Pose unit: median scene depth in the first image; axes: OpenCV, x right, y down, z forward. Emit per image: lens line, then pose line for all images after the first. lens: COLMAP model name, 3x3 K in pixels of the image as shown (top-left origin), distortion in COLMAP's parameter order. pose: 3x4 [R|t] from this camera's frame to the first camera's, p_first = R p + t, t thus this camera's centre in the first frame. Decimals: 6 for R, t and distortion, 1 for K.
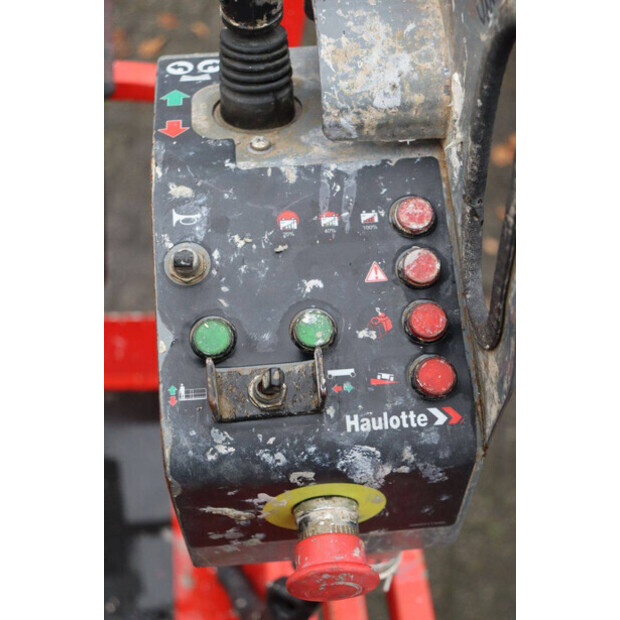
lens RADIAL K [[976.1, 0, 310.0], [0, 976.1, 310.0], [0, 0, 1]] dist [0.032793, 0.104913]
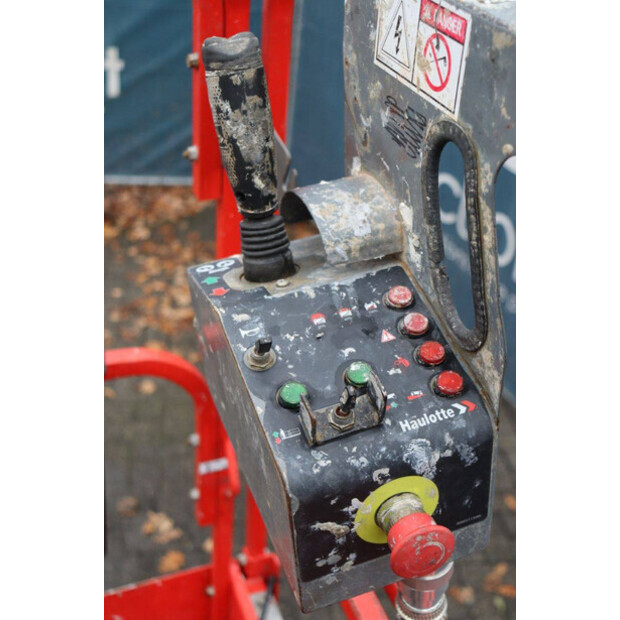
lens RADIAL K [[850.5, 0, 310.0], [0, 850.5, 310.0], [0, 0, 1]] dist [0.003167, 0.002675]
pose [[0.964333, -0.204480, 0.168077, -0.250575], [0.251546, 0.905598, -0.341492, 0.334142], [-0.082382, 0.371591, 0.924734, -0.183467]]
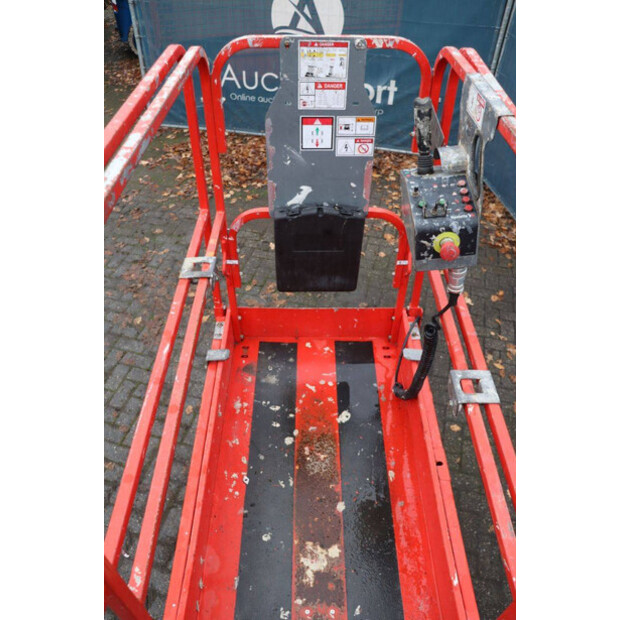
lens RADIAL K [[481.1, 0, 310.0], [0, 481.1, 310.0], [0, 0, 1]] dist [-0.130394, 0.003785]
pose [[0.982358, -0.028978, -0.184752, -0.222447], [-0.013172, 0.974748, -0.222920, 1.059764], [0.186547, 0.221421, 0.957169, -1.249276]]
